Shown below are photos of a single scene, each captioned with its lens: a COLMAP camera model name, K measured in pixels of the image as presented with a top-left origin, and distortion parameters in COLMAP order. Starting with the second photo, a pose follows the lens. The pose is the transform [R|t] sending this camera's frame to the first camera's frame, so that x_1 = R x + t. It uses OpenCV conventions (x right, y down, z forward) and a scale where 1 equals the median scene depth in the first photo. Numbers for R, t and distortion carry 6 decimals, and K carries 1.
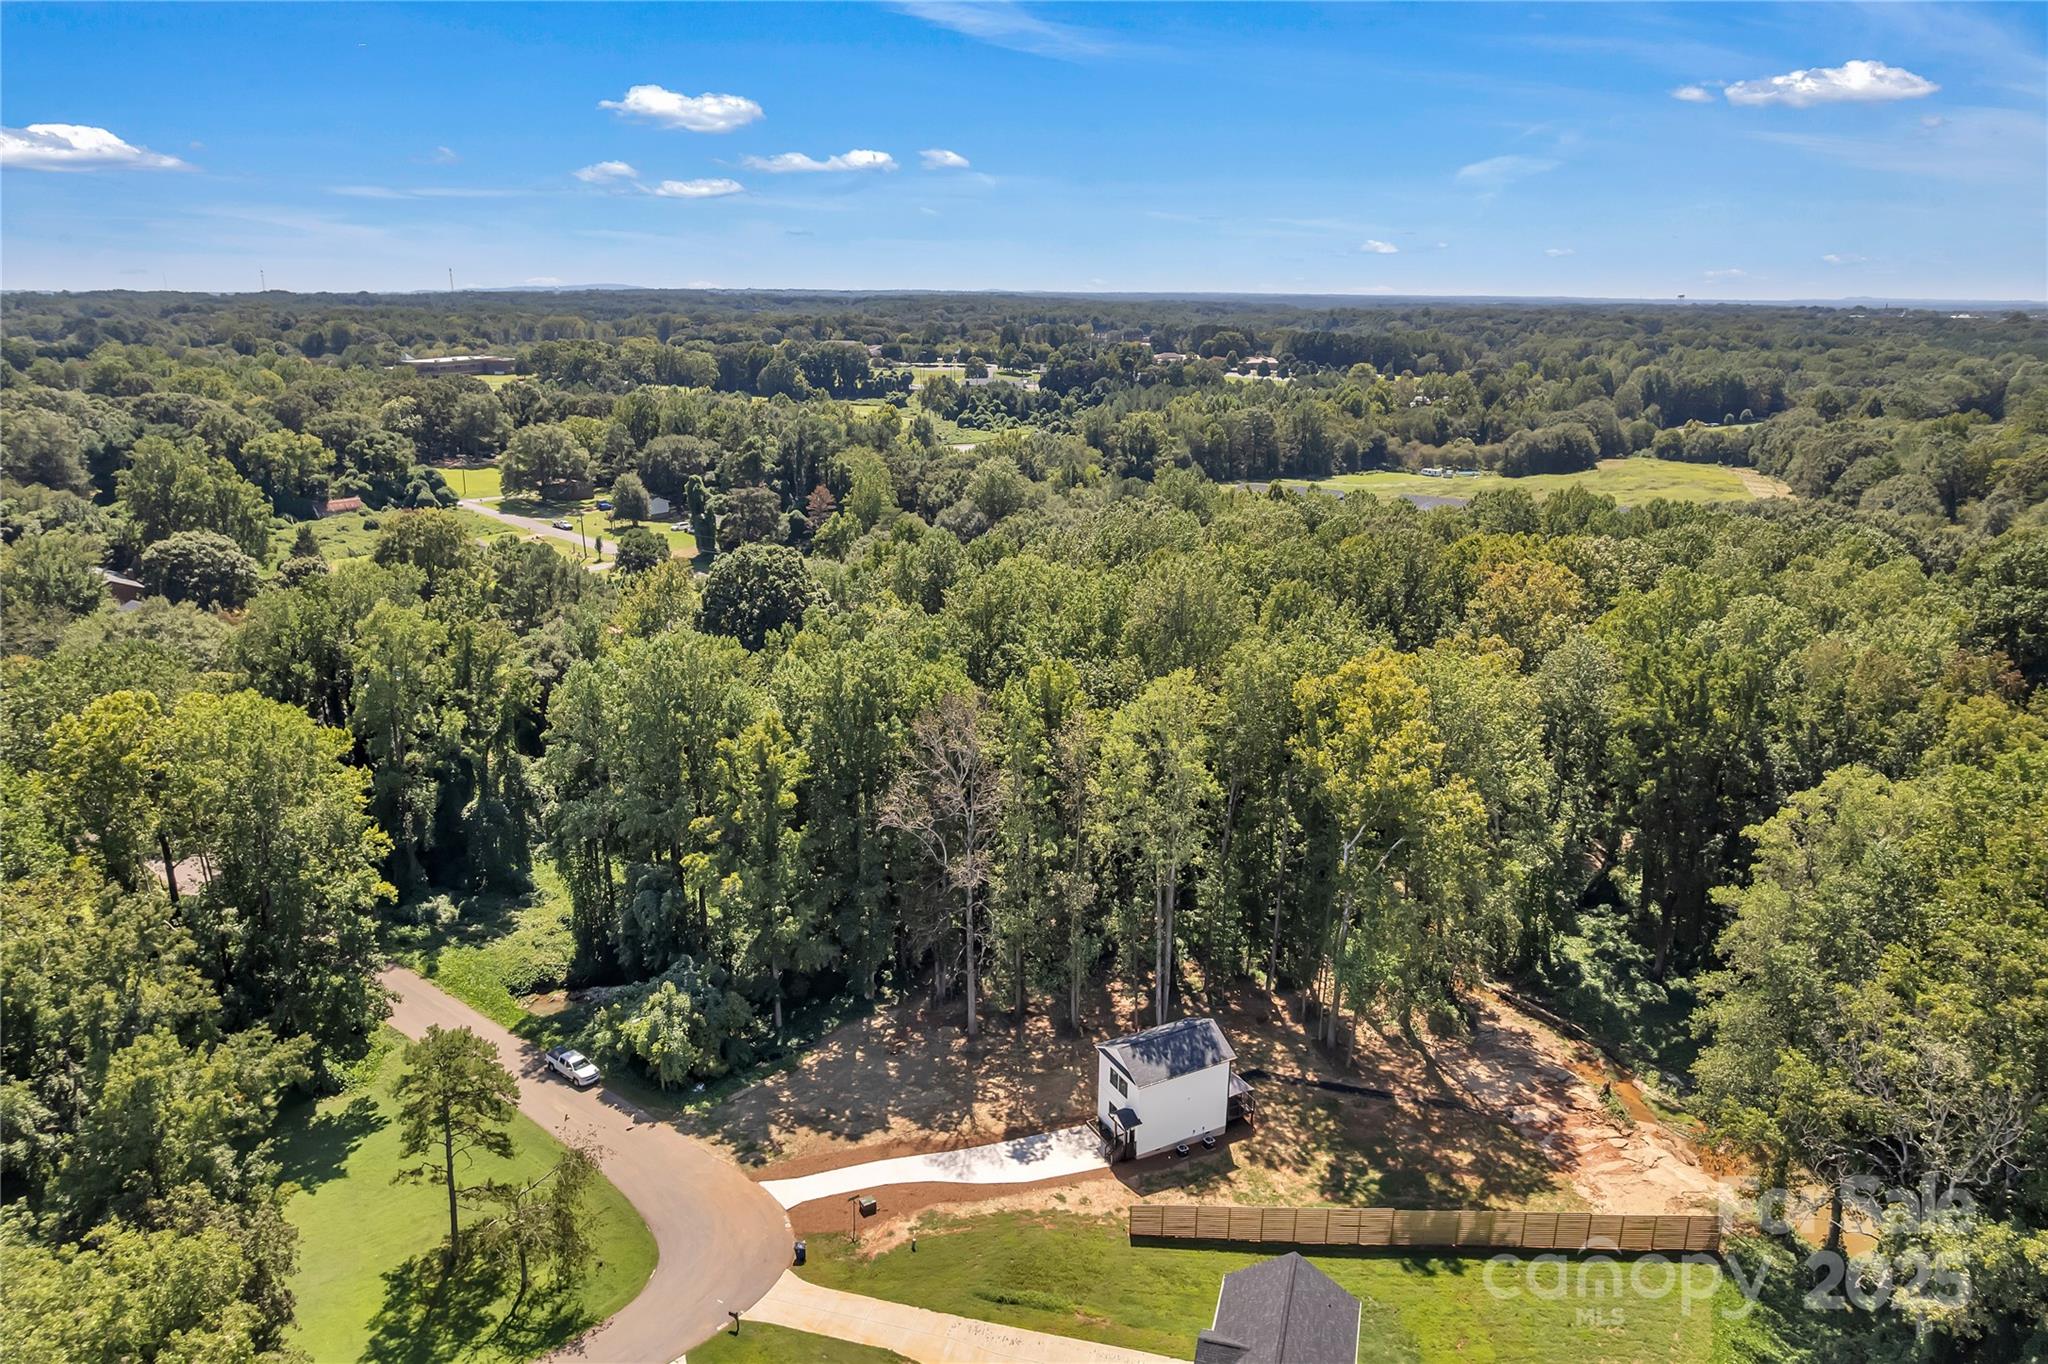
lens RADIAL K [[1402.7, 0, 1062.6], [0, 1402.7, 676.9], [0, 0, 1]] dist [-0.027921, 0.003583]
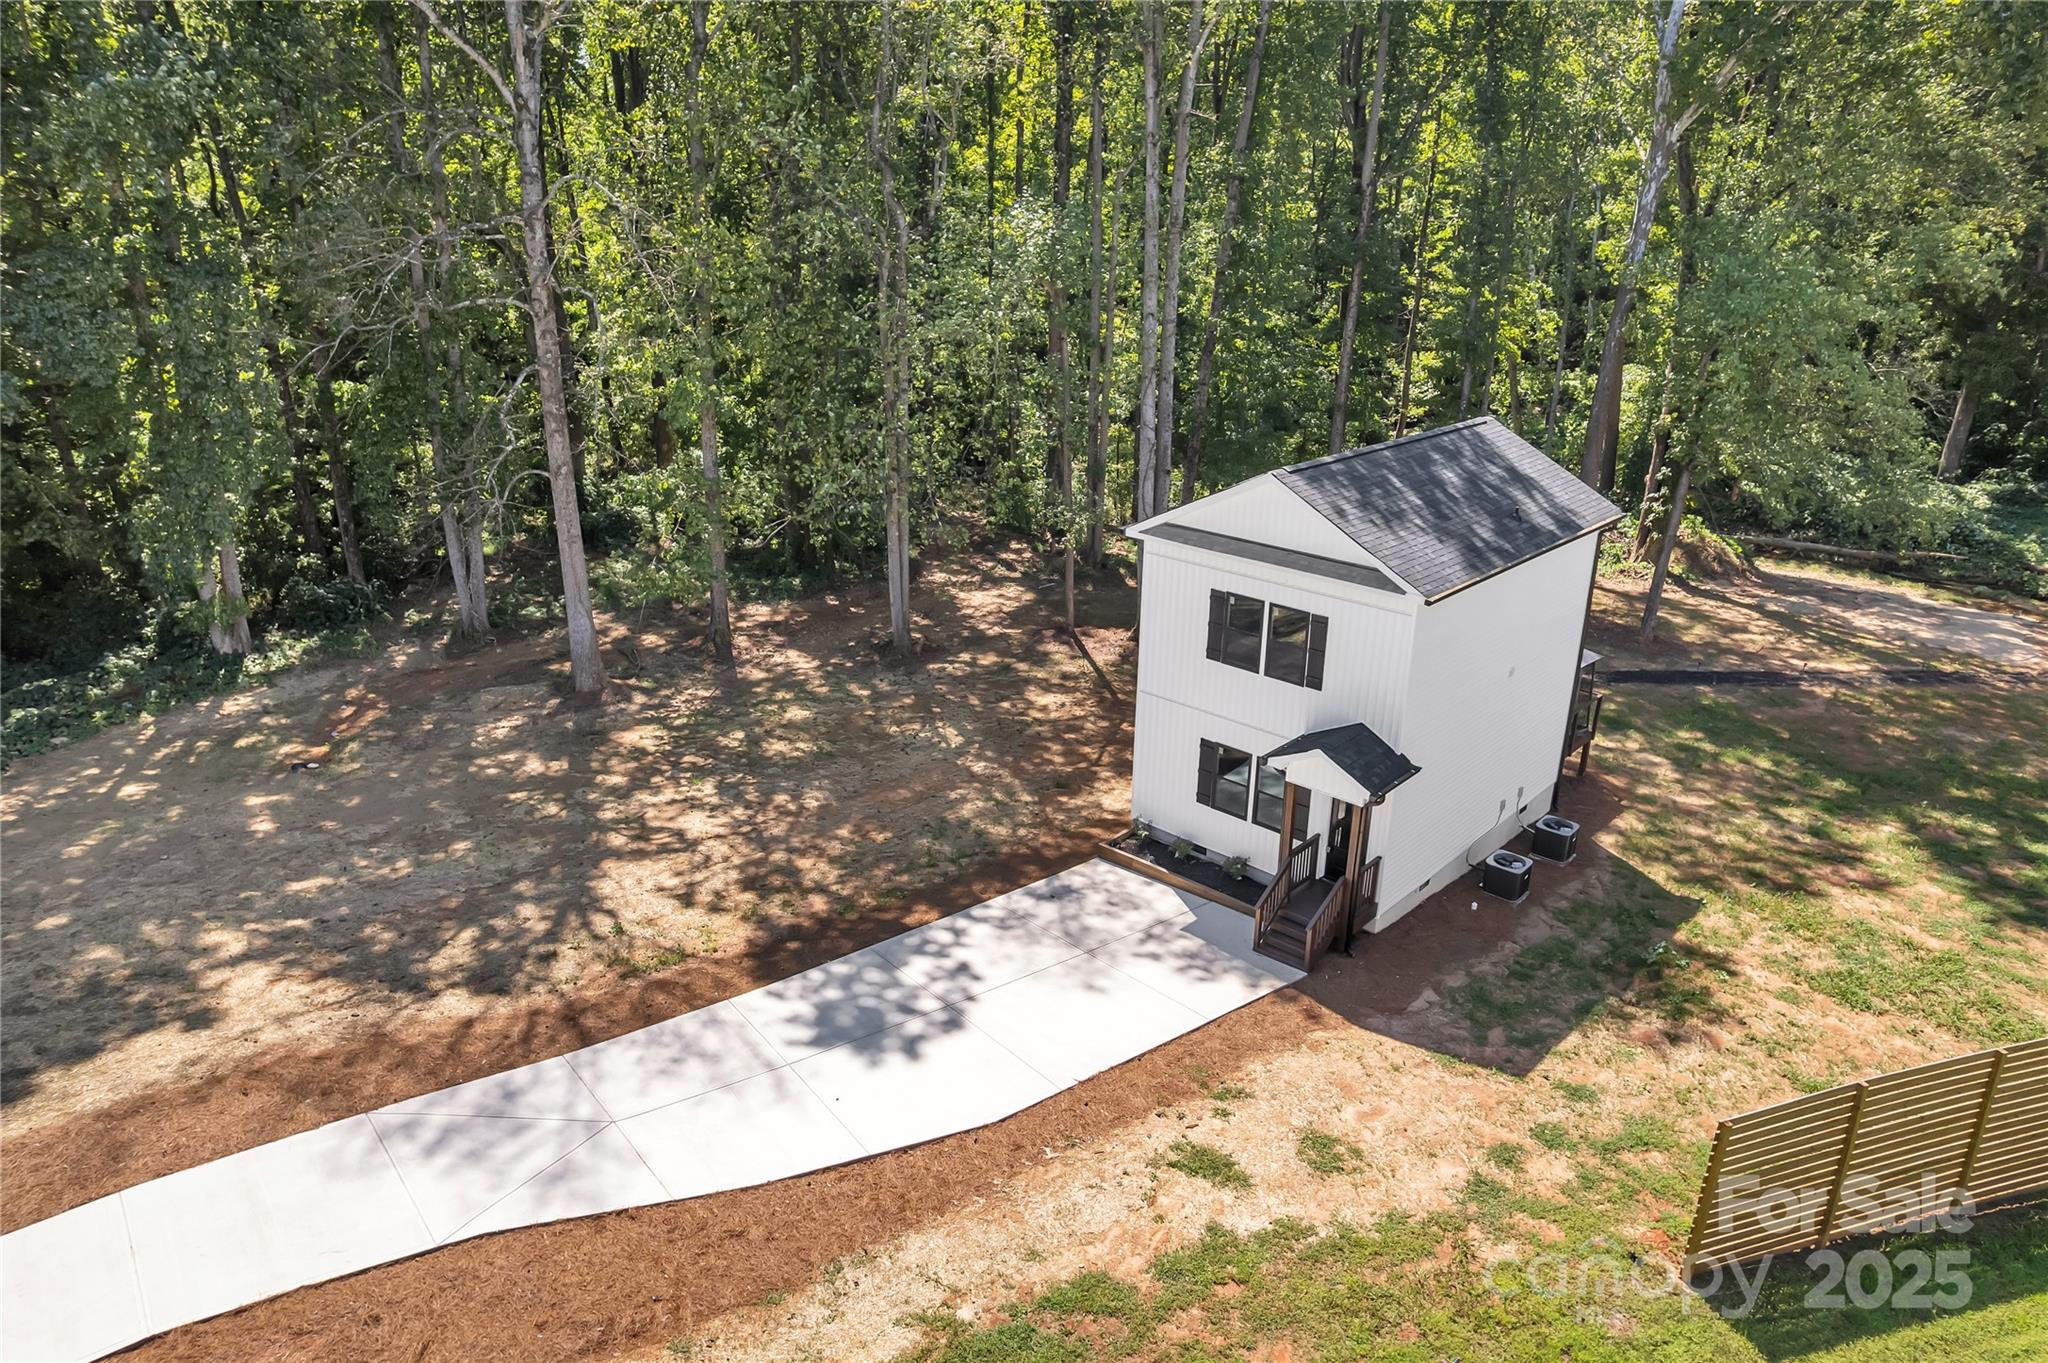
lens RADIAL K [[1402.7, 0, 1062.6], [0, 1402.7, 676.4], [0, 0, 1]] dist [-0.027921, 0.003583]
pose [[0.927891, -0.099534, 0.359322, -0.074341], [0.073339, 0.993605, 0.085847, 0.258338], [-0.365569, -0.053304, 0.929257, 0.746345]]
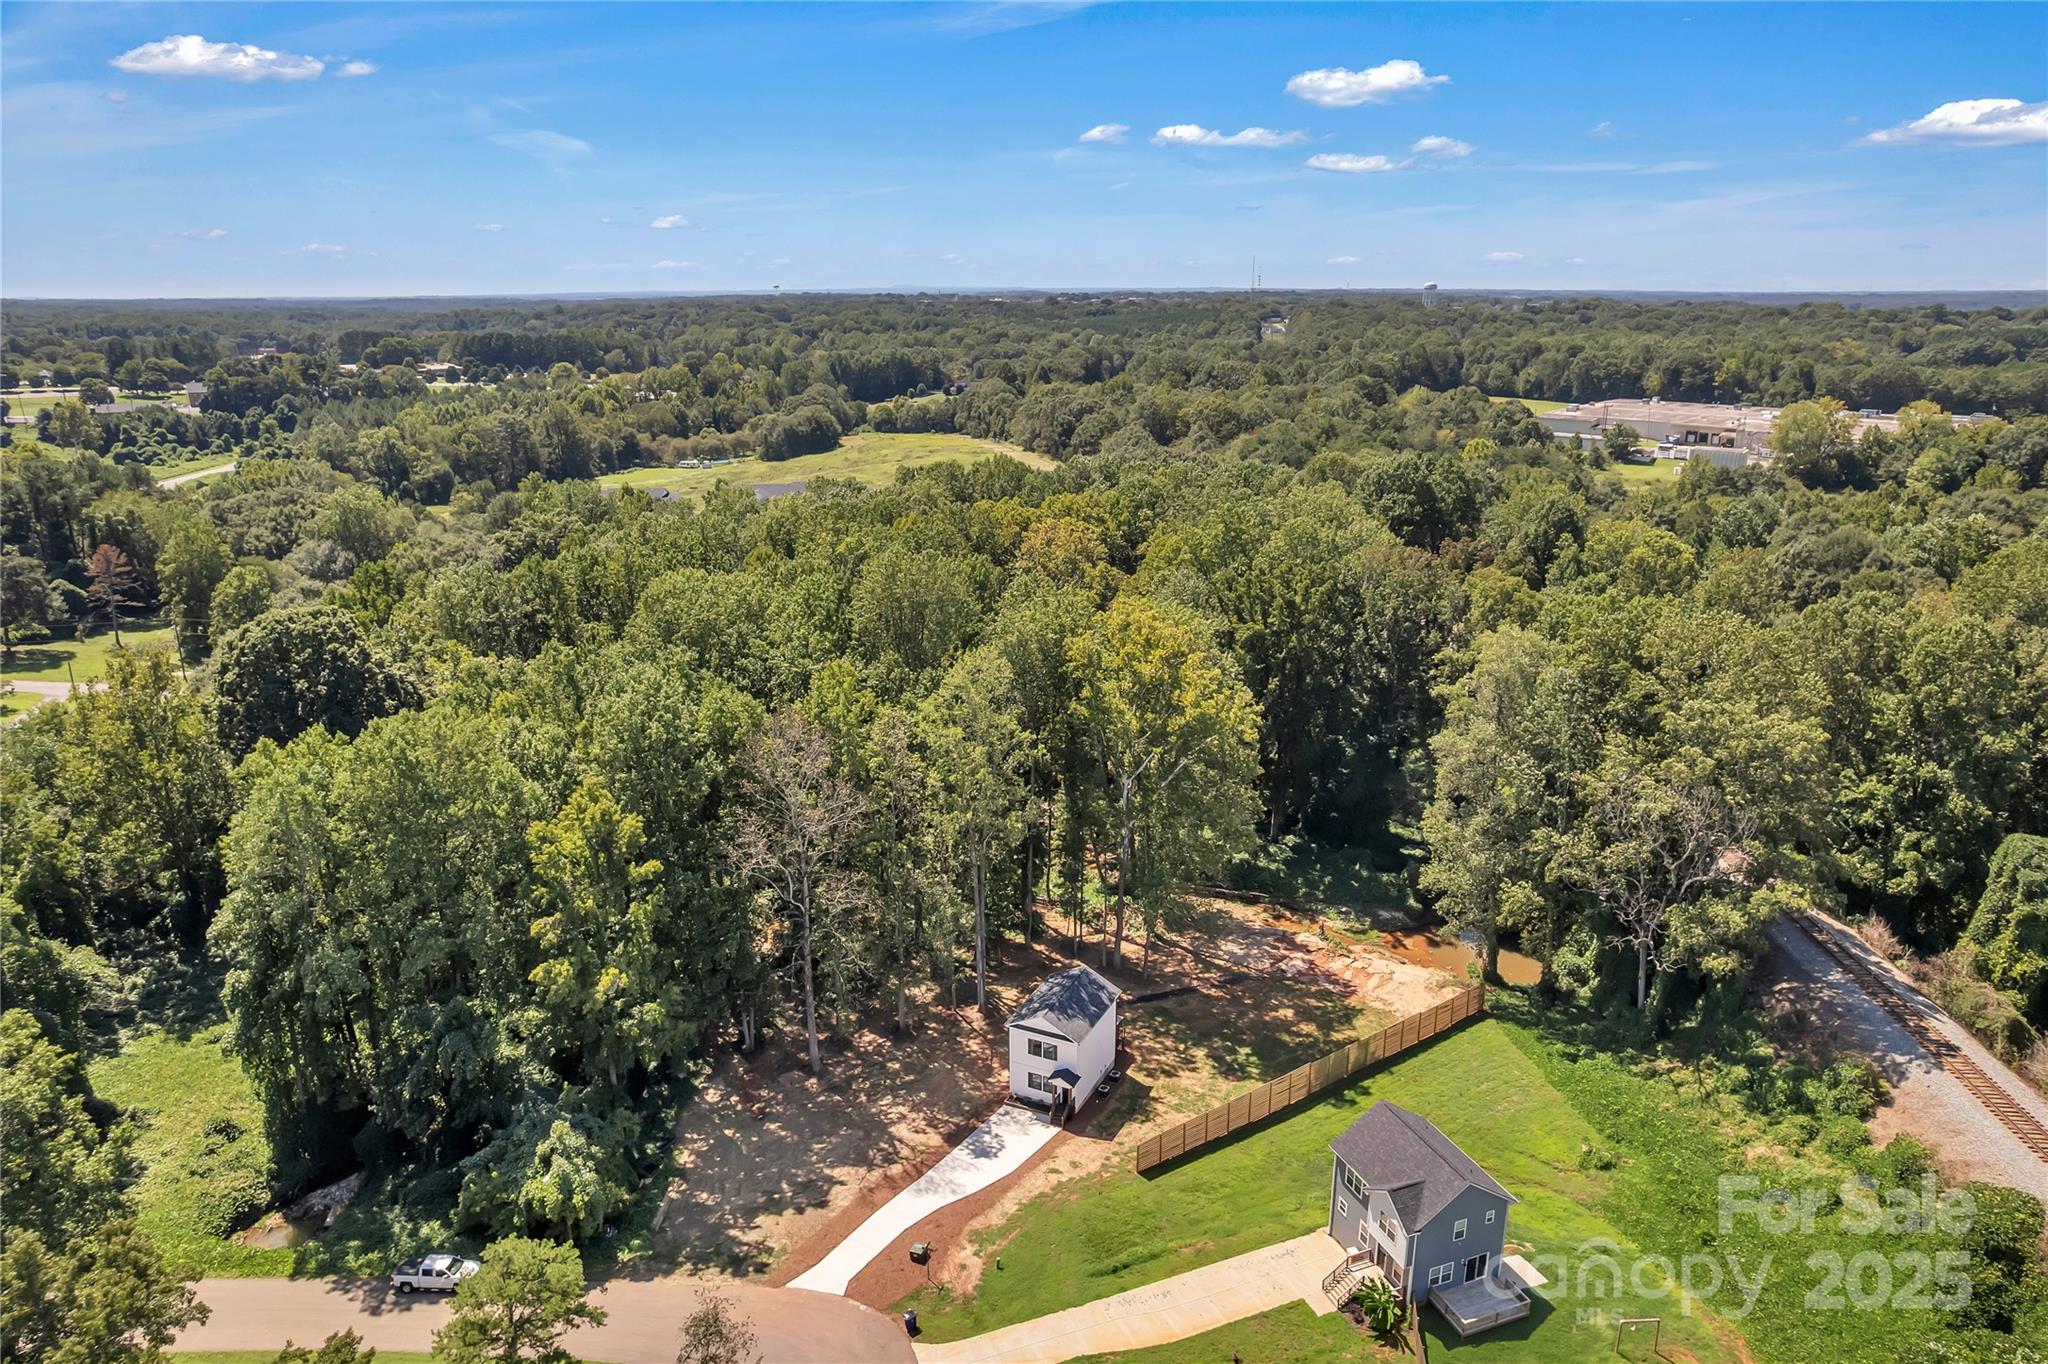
lens RADIAL K [[1385.9, 0, 1026.0], [0, 1385.9, 646.2], [0, 0, 1]] dist [-0.062276, 0.090720]
pose [[0.795019, -0.167875, 0.582892, -0.486568], [0.176111, 0.983429, 0.043029, -0.047820], [-0.580457, 0.068445, 0.811409, 0.148691]]
